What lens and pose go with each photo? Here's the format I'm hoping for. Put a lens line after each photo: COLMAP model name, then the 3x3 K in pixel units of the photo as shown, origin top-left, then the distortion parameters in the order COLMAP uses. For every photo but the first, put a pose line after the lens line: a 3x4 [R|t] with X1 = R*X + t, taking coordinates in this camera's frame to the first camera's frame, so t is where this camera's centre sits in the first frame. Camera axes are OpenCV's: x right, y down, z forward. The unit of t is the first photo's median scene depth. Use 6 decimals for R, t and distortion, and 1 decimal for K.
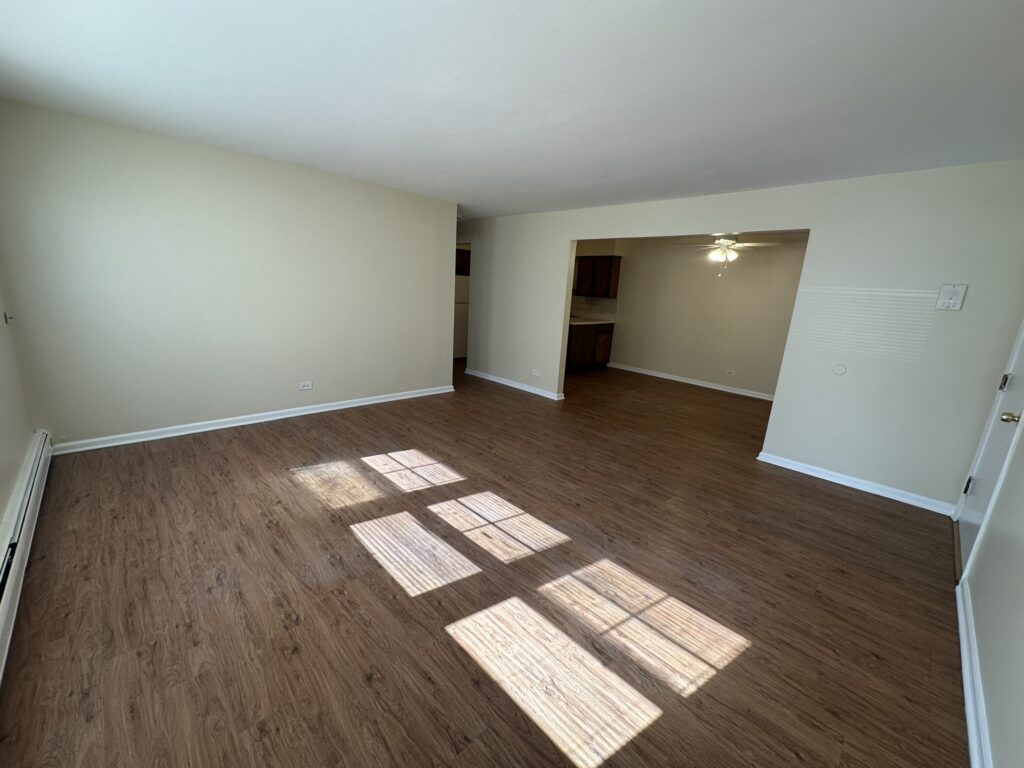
lens RADIAL K [[408.3, 0, 510.6], [0, 408.3, 386.2], [0, 0, 1]] dist [-0.002528, 0.000493]
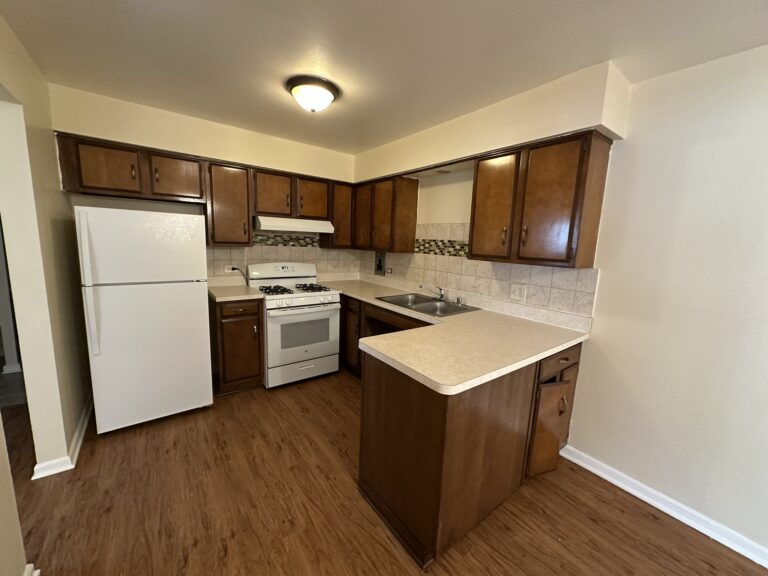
lens RADIAL K [[306.2, 0, 382.2], [0, 306.2, 287.7], [0, 0, 1]] dist [-0.002528, 0.000493]
pose [[0.990808, 0.000591, -0.135276, 0.124621], [-0.013231, 0.995619, -0.092560, -0.174826], [0.134629, 0.093499, 0.986475, 0.738740]]
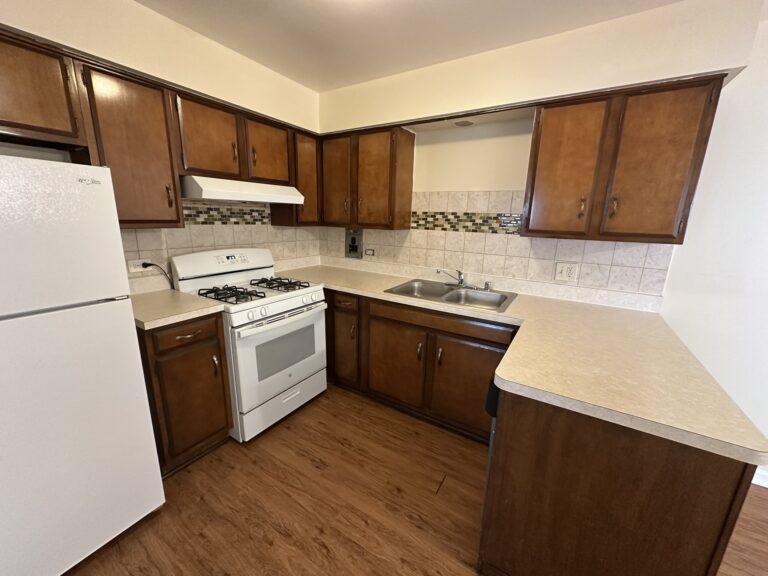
lens RADIAL K [[306.2, 0, 381.6], [0, 306.2, 287.7], [0, 0, 1]] dist [-0.002528, 0.000493]
pose [[0.972545, -0.086328, 0.216110, 0.002363], [0.086473, 0.996215, 0.008802, -0.202905], [-0.216052, 0.010127, 0.976329, 0.831824]]
